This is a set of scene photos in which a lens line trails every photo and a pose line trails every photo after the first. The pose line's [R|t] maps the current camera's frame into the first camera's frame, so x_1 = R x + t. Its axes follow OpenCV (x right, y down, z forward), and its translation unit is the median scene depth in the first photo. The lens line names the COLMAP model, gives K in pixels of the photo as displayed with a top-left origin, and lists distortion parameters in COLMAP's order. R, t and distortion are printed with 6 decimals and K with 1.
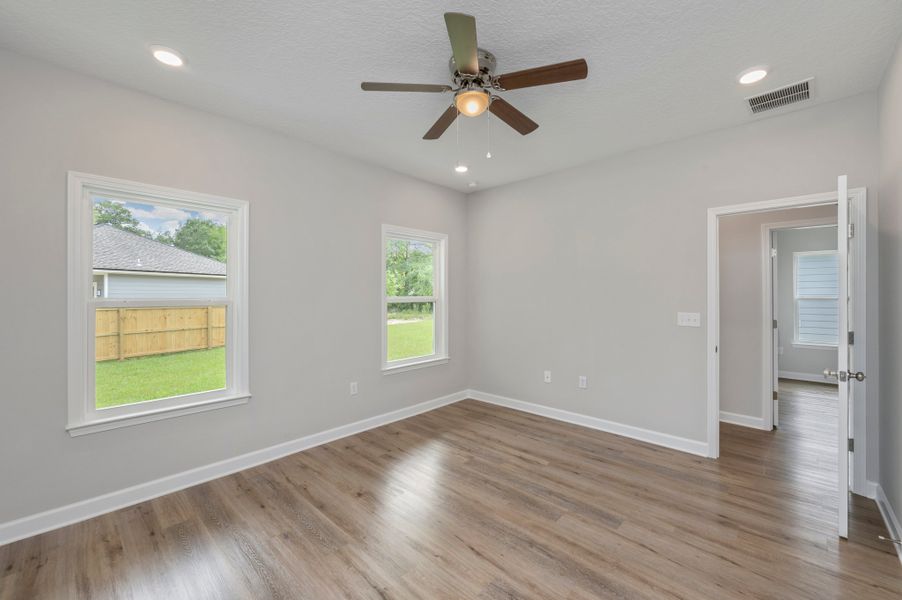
lens RADIAL K [[363.7, 0, 448.5], [0, 363.7, 304.4], [0, 0, 1]] dist [-0.001996, -0.000154]
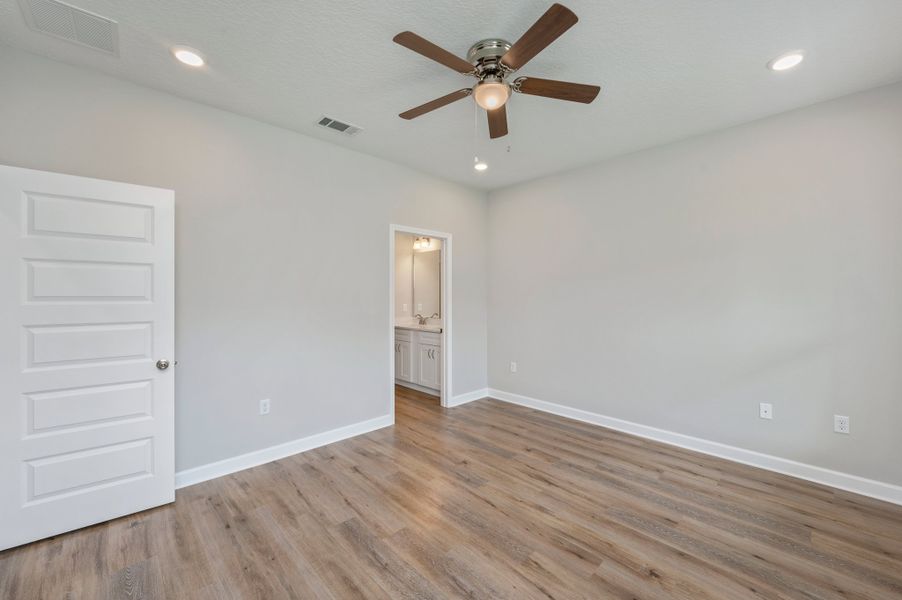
lens RADIAL K [[369.0, 0, 453.8], [0, 369.0, 294.4], [0, 0, 1]] dist [-0.000025, -0.000026]
pose [[-0.999393, 0.003438, 0.034664, 0.094429], [0.004192, 0.999755, 0.021714, -0.029011], [-0.034581, 0.021846, -0.999163, 1.392149]]
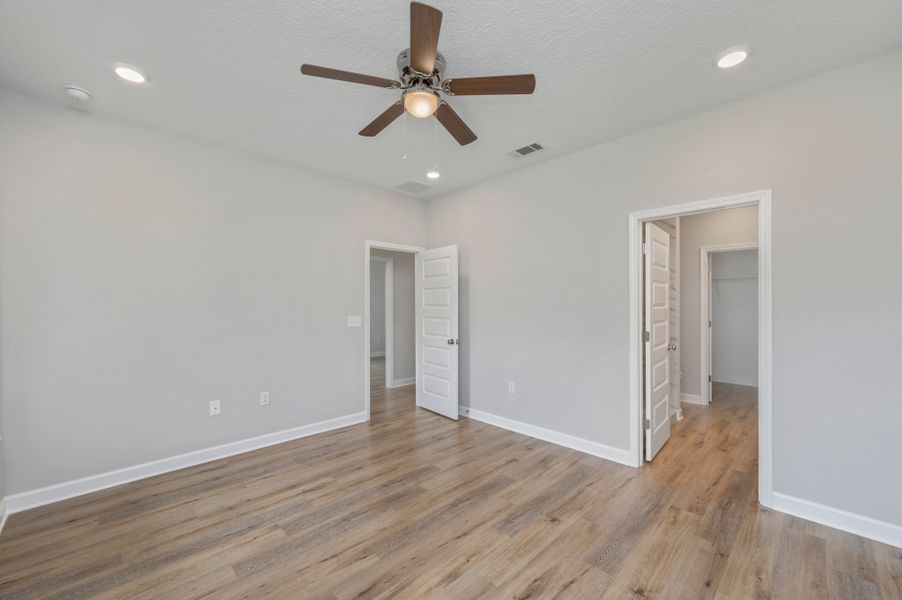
lens RADIAL K [[363.7, 0, 448.5], [0, 363.7, 304.4], [0, 0, 1]] dist [-0.001996, -0.000154]
pose [[0.045036, -0.003038, 0.998981, -0.640789], [0.028035, 0.999605, 0.001776, -0.013382], [-0.998592, 0.027927, 0.045103, 0.608978]]
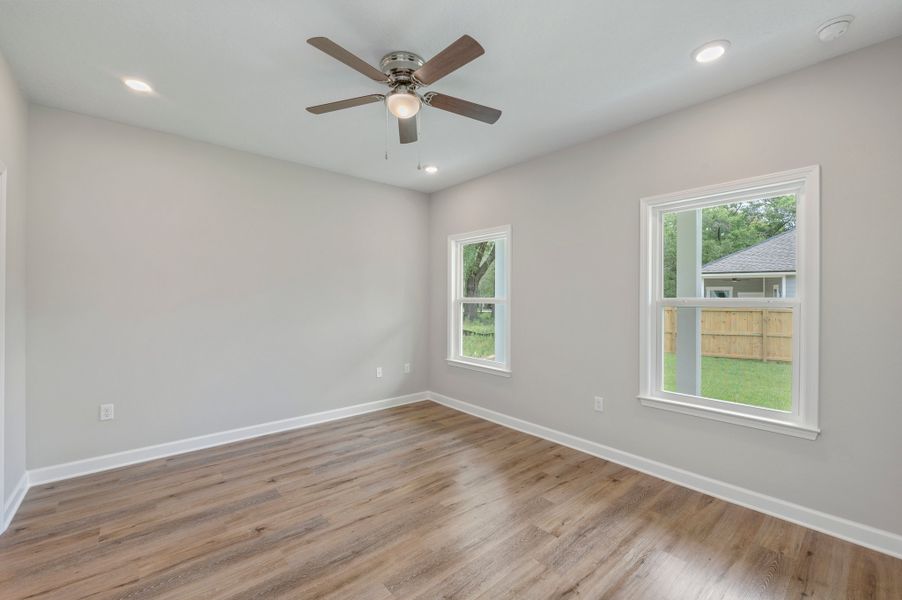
lens RADIAL K [[369.0, 0, 453.8], [0, 369.0, 294.4], [0, 0, 1]] dist [-0.000025, -0.000026]
pose [[-0.085769, -0.007899, -0.996284, 0.769421], [-0.025422, 0.999660, -0.005737, -0.020832], [0.995991, 0.024835, -0.085940, 0.855169]]
